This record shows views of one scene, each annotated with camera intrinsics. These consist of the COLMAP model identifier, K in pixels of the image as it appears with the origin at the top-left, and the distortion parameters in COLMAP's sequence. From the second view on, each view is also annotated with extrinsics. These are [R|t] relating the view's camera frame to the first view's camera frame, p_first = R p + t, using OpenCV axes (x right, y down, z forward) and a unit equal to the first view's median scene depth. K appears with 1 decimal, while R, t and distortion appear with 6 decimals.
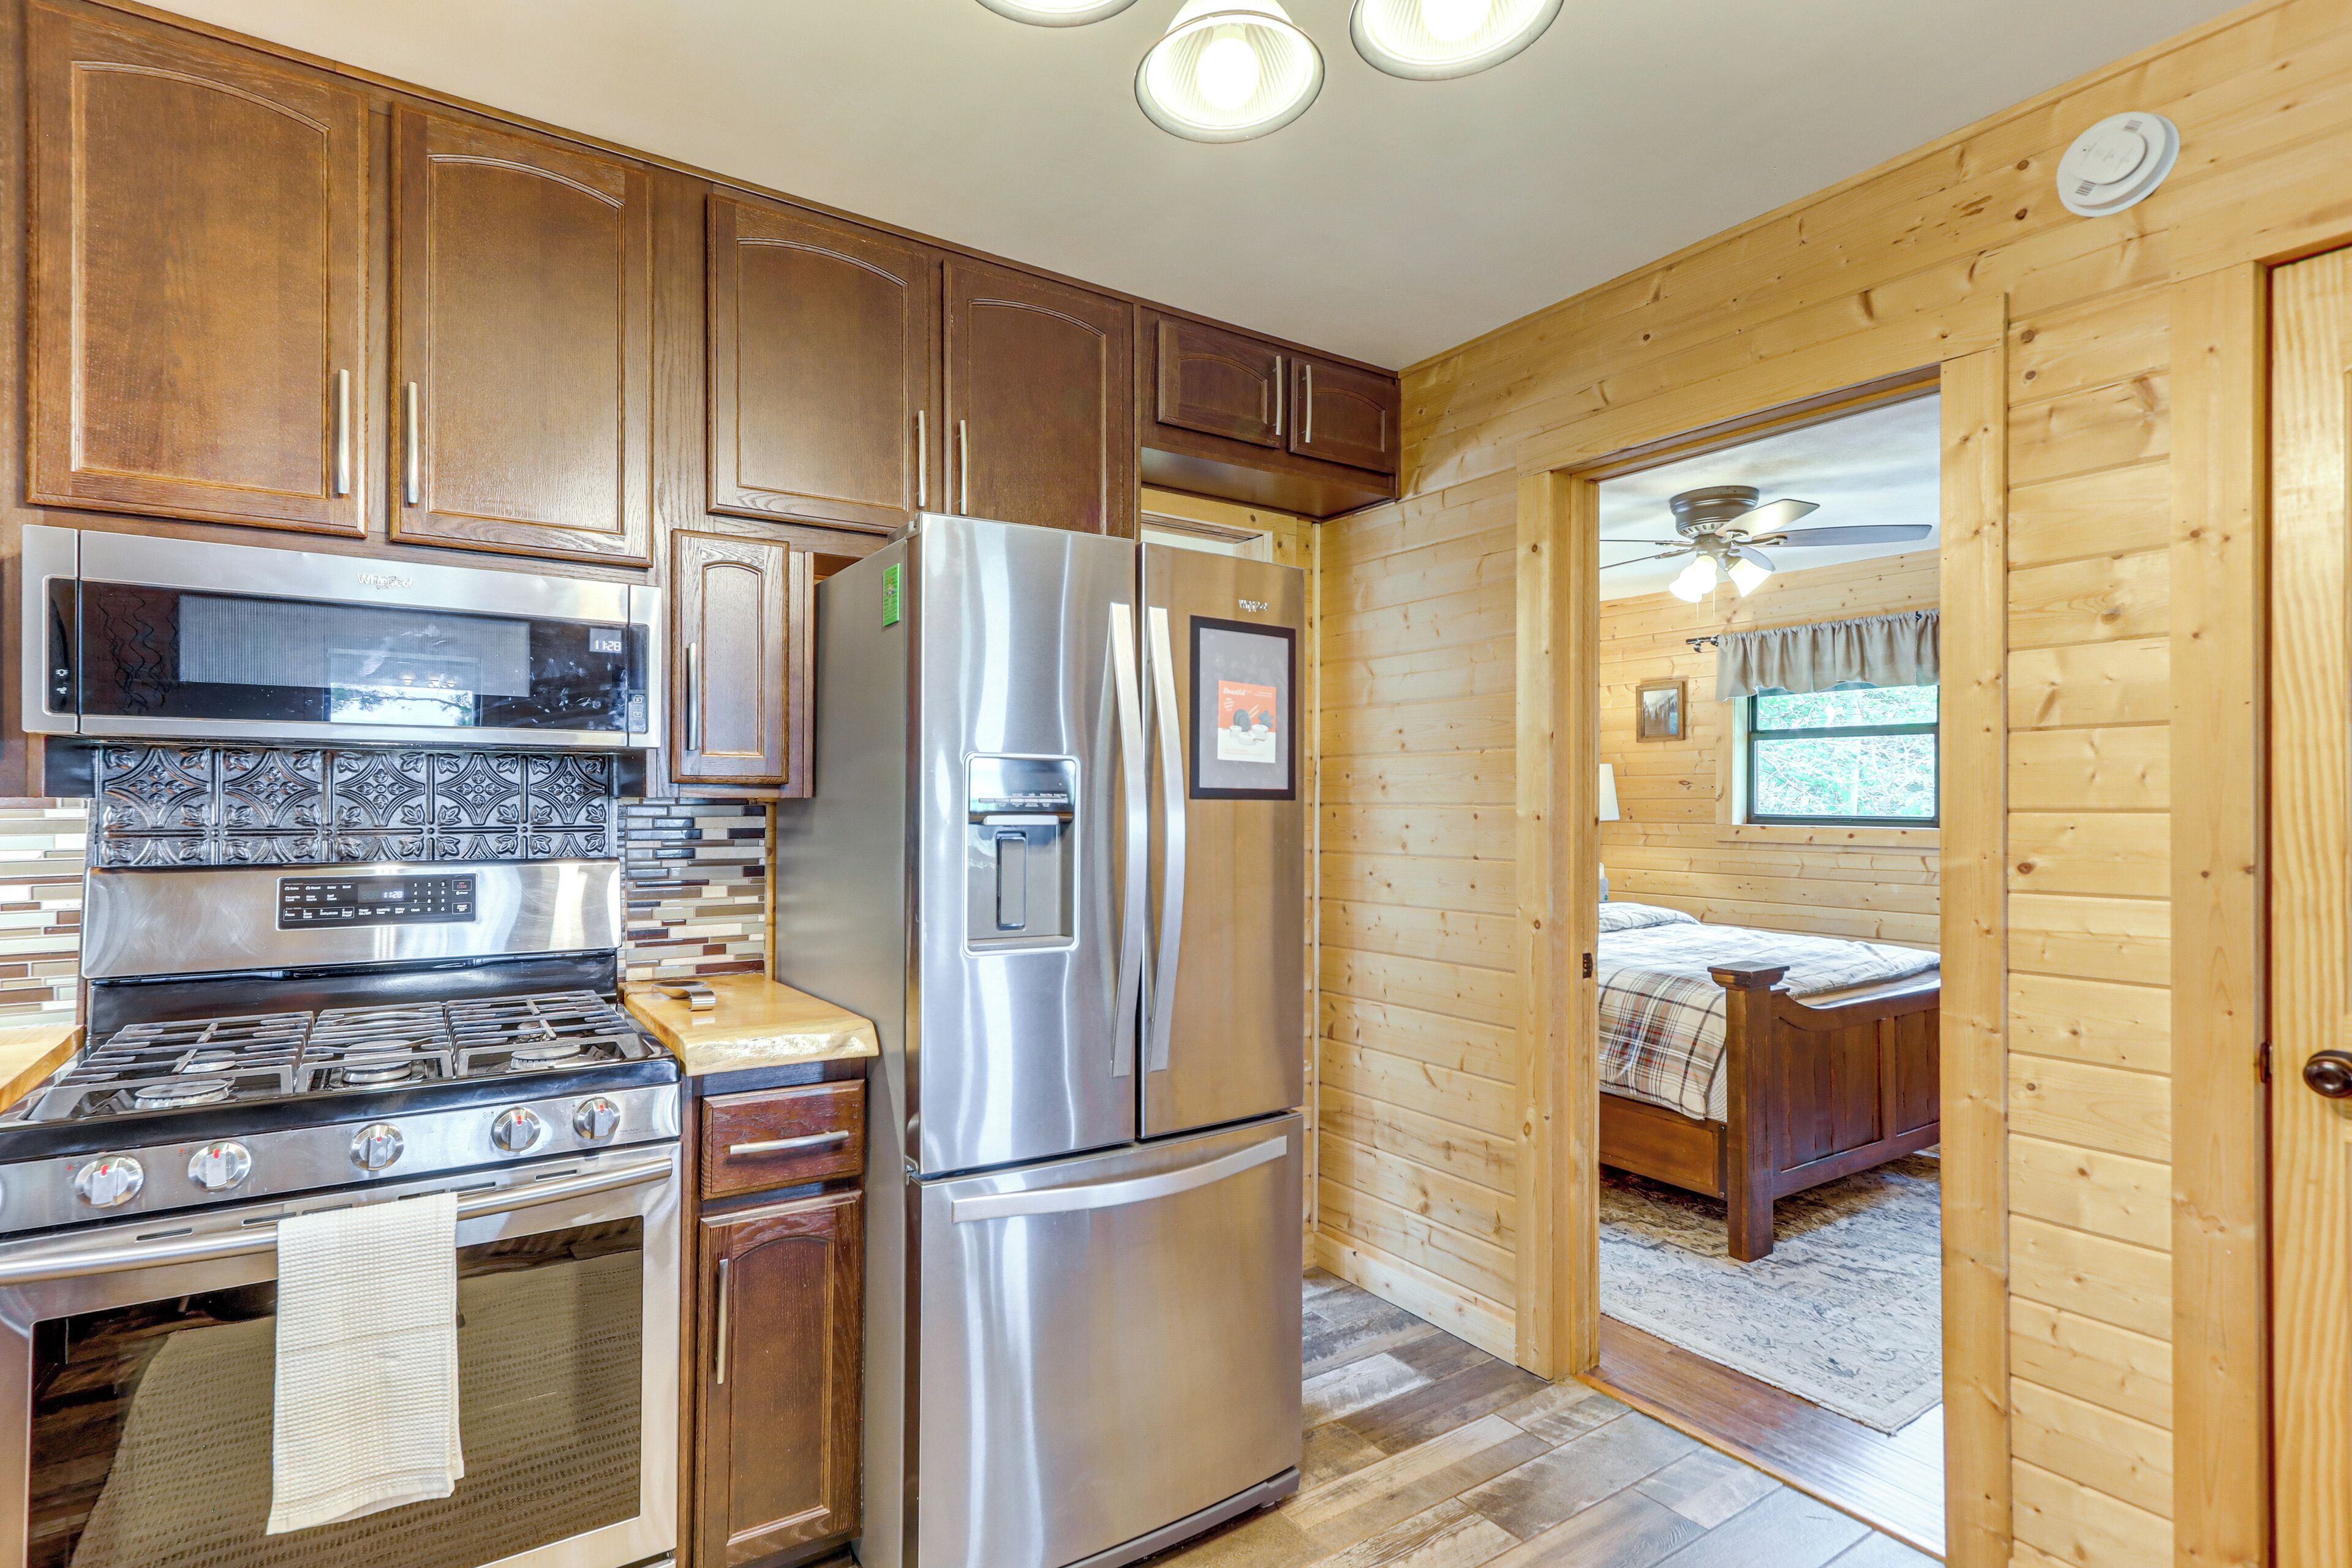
lens RADIAL K [[1224.2, 0, 1176.0], [0, 1224.2, 784.0], [0, 0, 1]] dist [-0.001946, -0.000491]
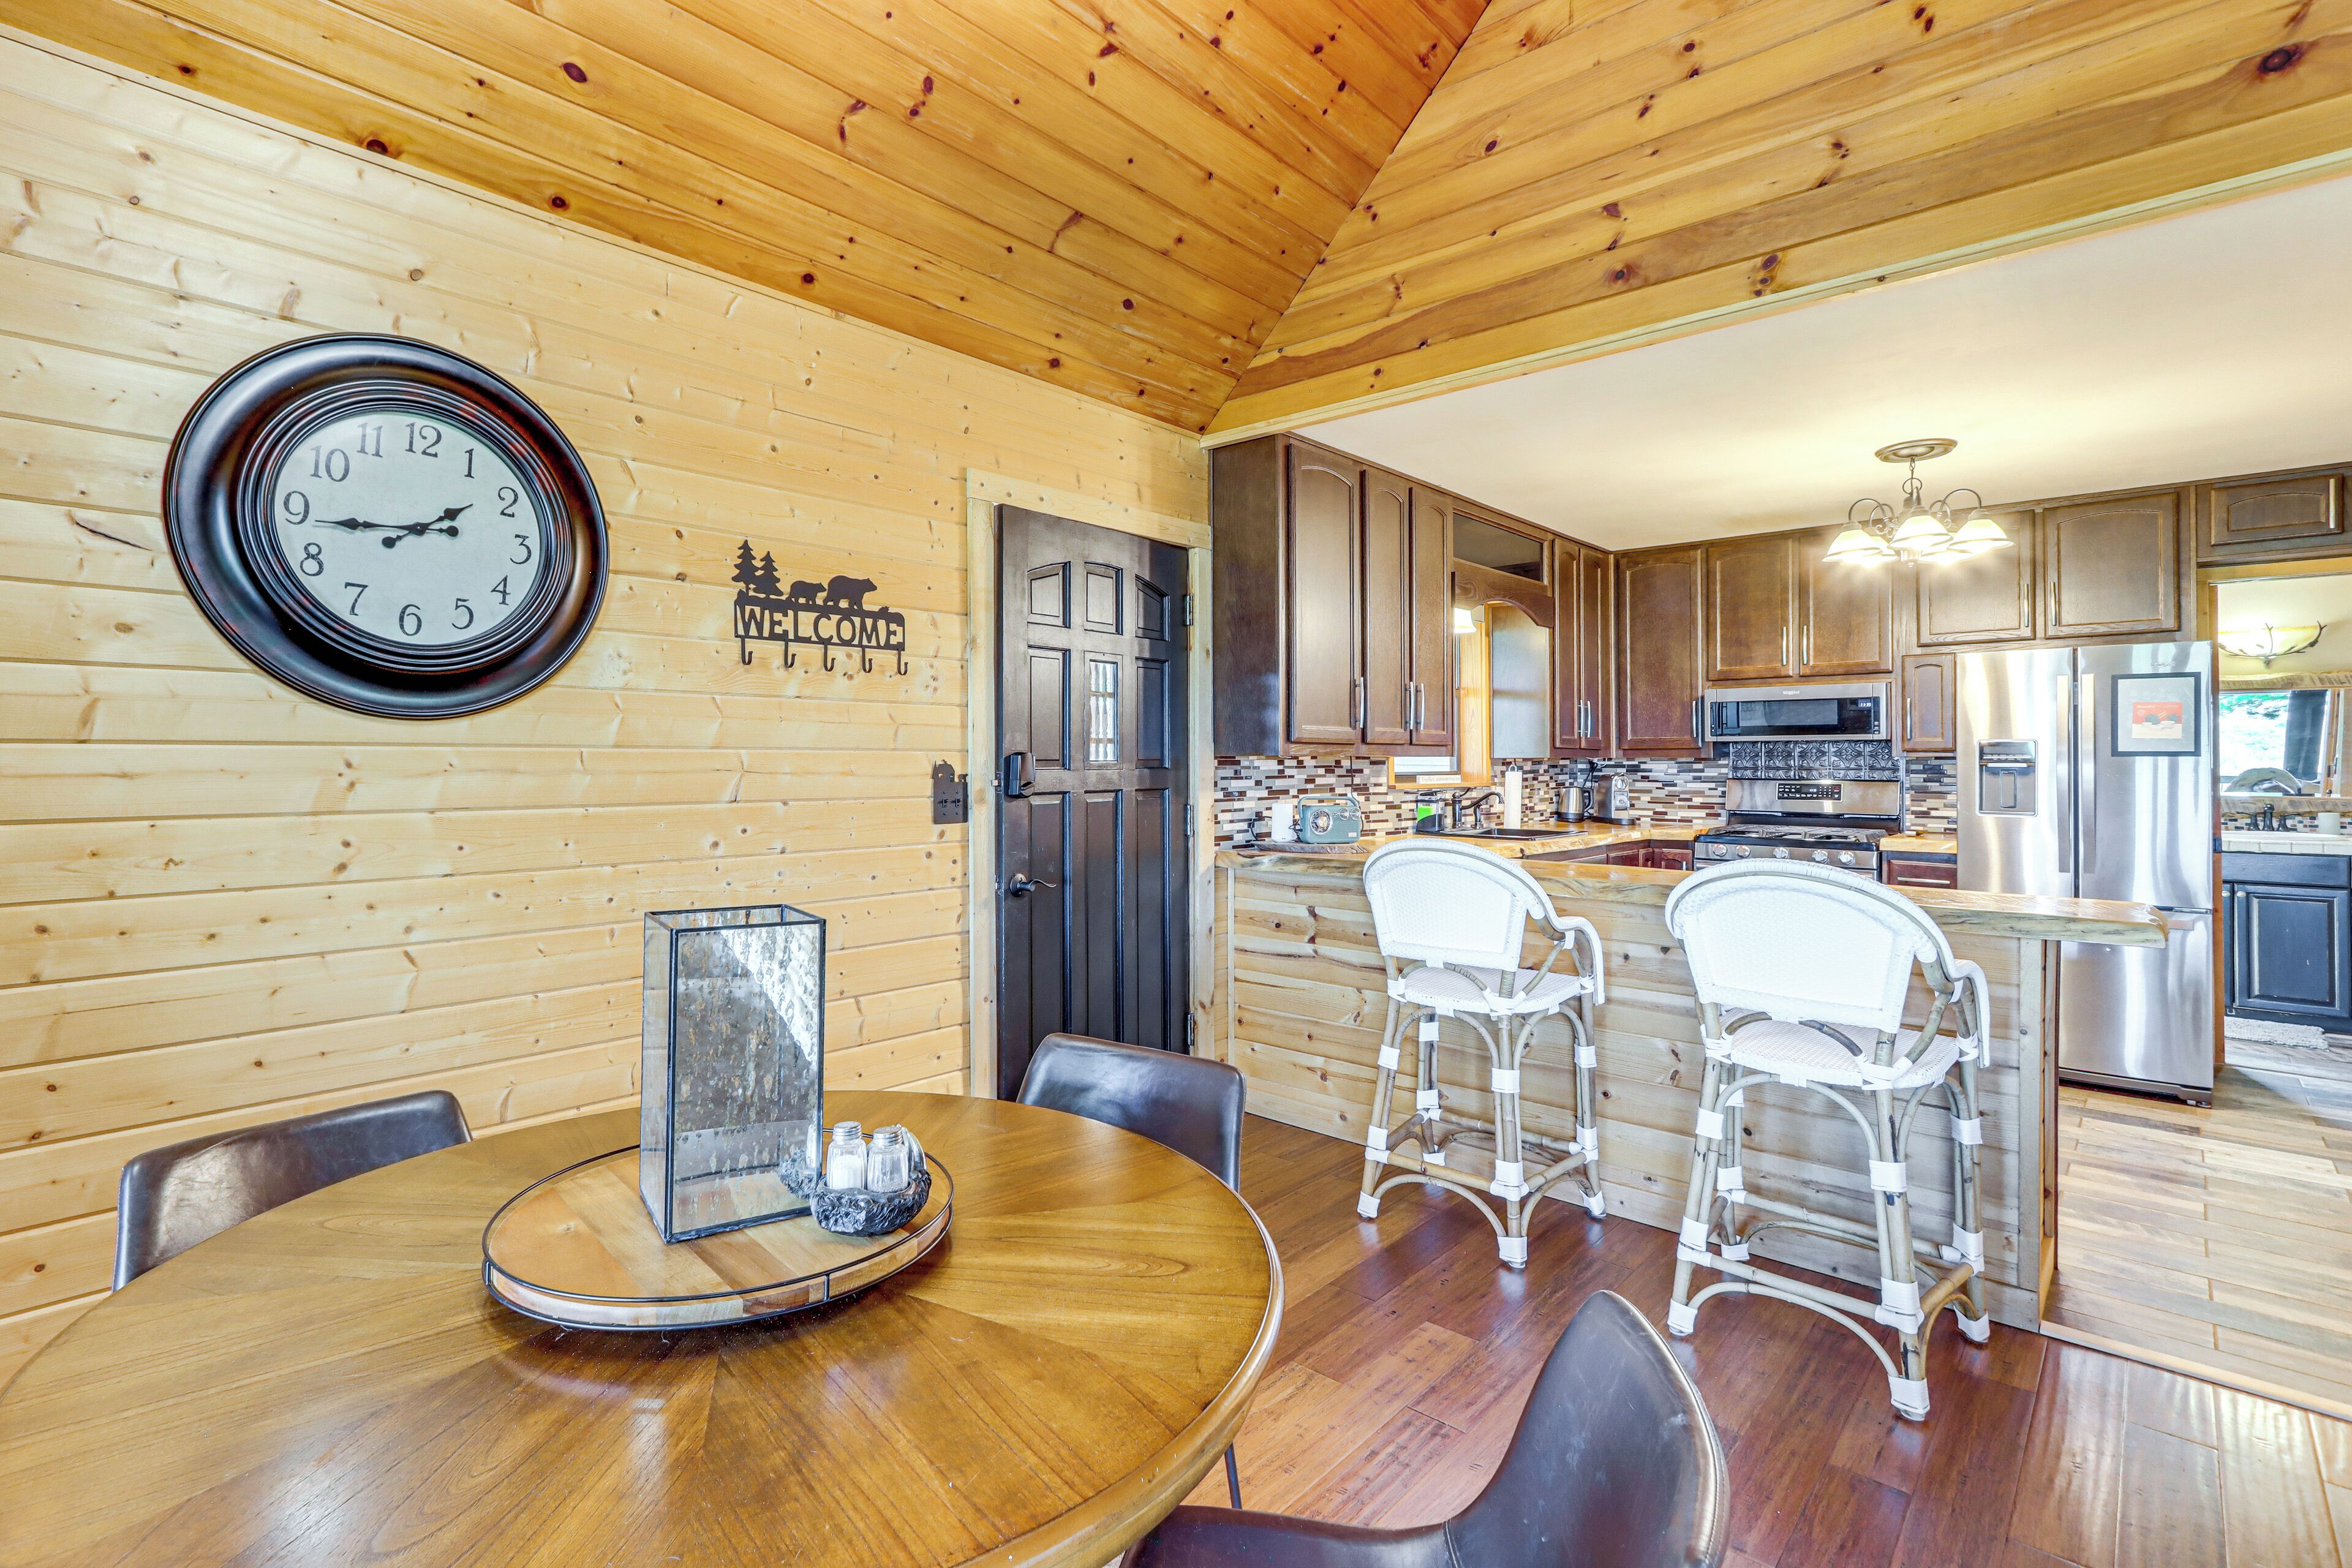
lens RADIAL K [[1109.5, 0, 1173.1], [0, 1109.5, 750.9], [0, 0, 1]] dist [0.000460, 0.000043]
pose [[0.272923, -0.009668, -0.961987, 1.581390], [0.012997, 0.999895, -0.006362, -0.007987], [0.961948, -0.010767, 0.273020, -1.272771]]
